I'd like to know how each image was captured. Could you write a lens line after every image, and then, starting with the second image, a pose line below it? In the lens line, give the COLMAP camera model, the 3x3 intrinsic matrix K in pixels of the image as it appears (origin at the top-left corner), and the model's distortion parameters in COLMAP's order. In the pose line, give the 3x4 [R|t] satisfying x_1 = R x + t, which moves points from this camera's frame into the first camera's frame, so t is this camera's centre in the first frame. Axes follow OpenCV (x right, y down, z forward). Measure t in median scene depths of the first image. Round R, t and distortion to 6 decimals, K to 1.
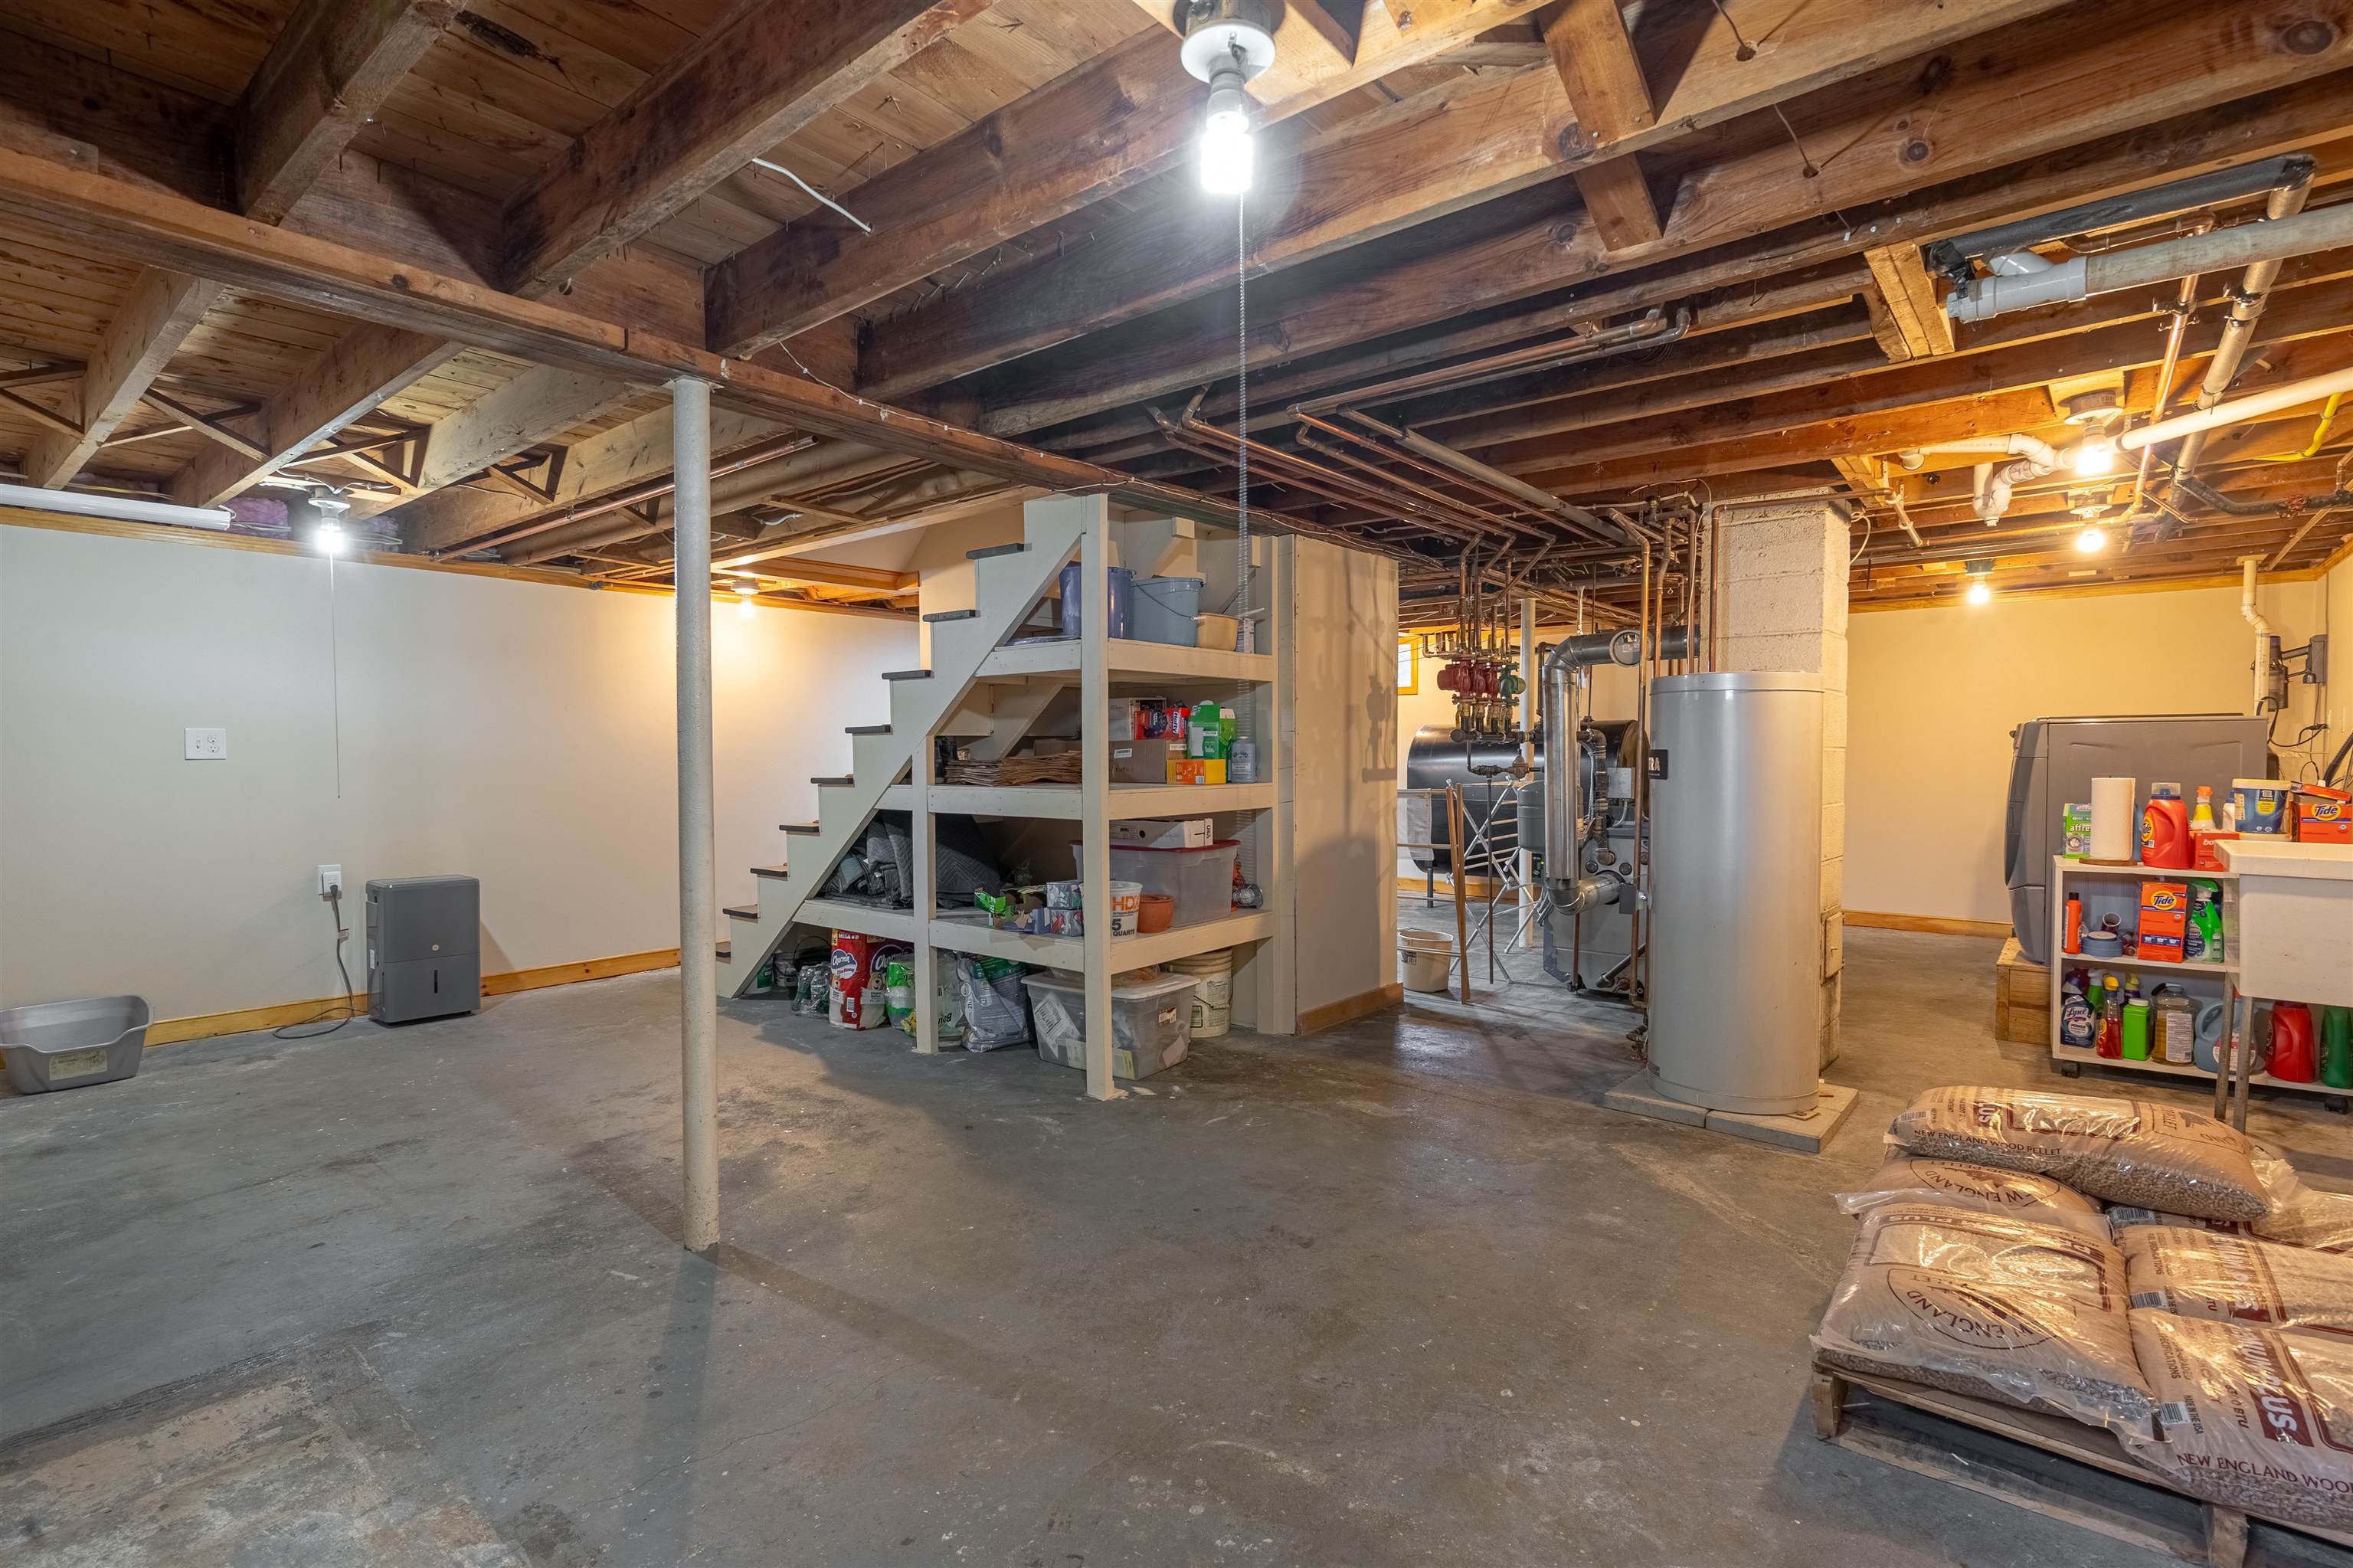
lens RADIAL K [[1107.6, 0, 1176.5], [0, 1107.6, 784.0], [0, 0, 1]] dist [0.001695, -0.000246]
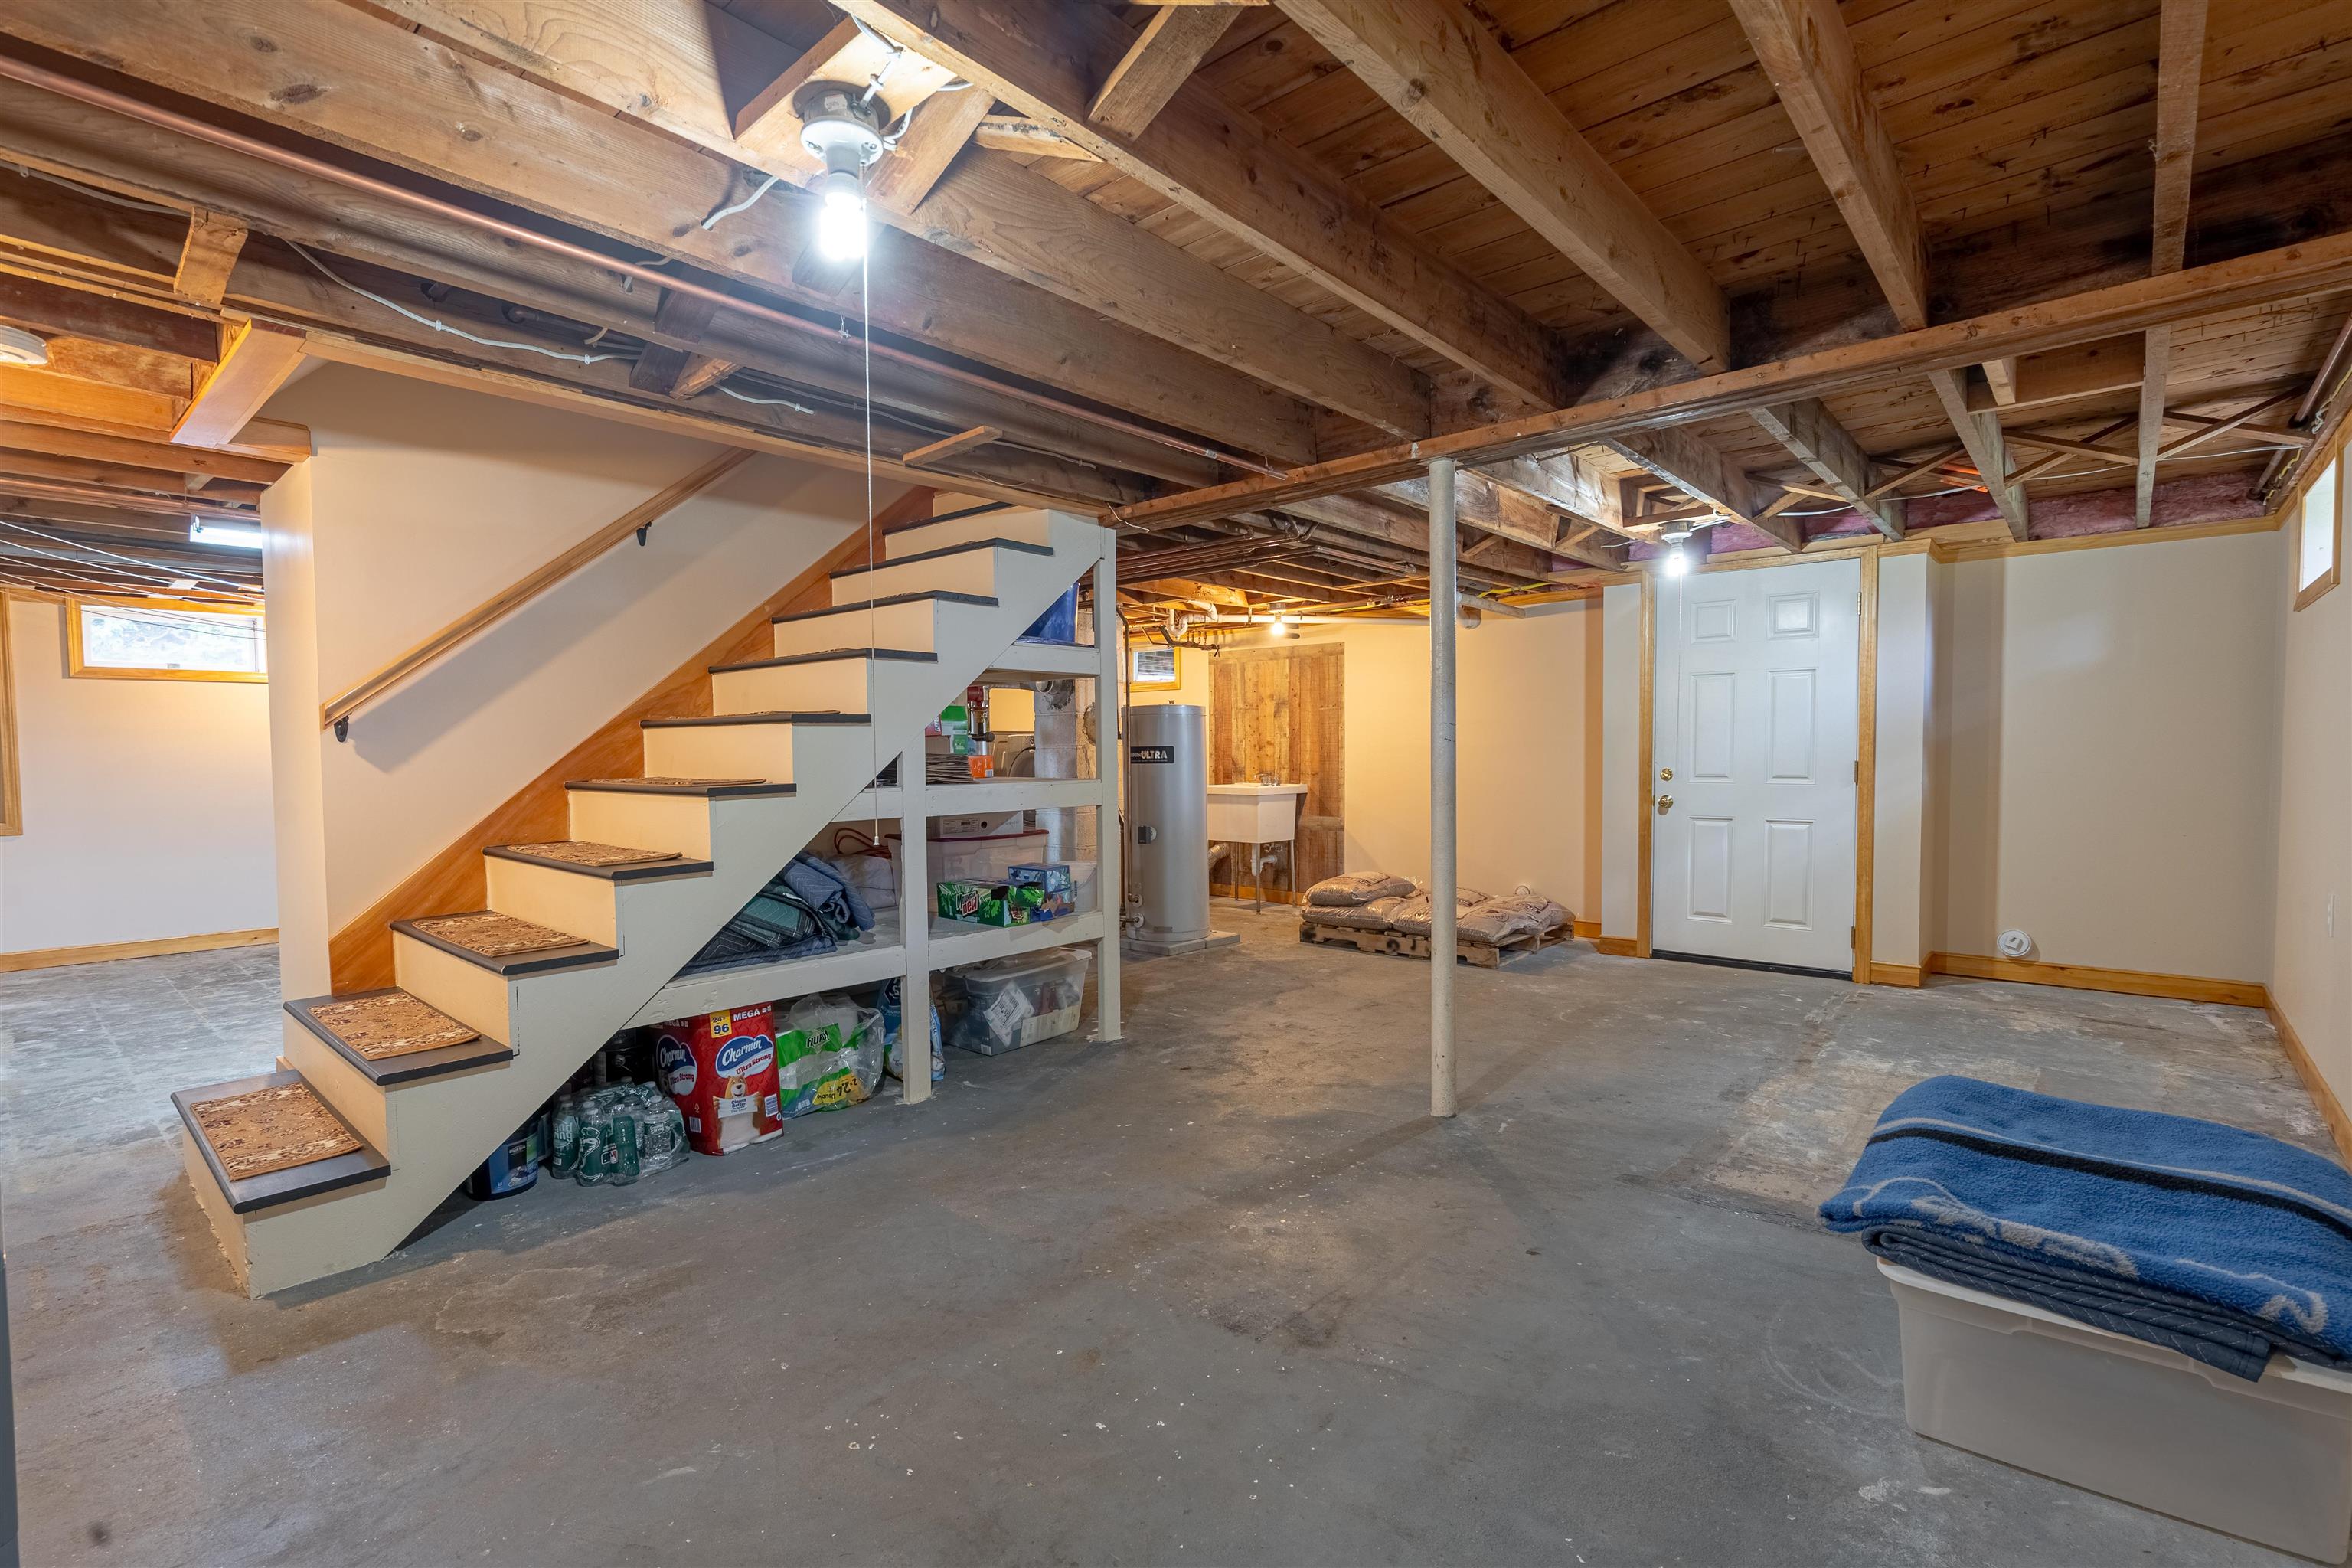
lens RADIAL K [[1054.0, 0, 1165.4], [0, 1054.0, 787.8], [0, 0, 1]] dist [-0.003043, 0.000321]
pose [[0.043647, -0.033870, 0.998473, -1.228888], [0.040647, 0.998658, 0.032099, -0.019047], [-0.998220, 0.039184, 0.044965, 0.920565]]
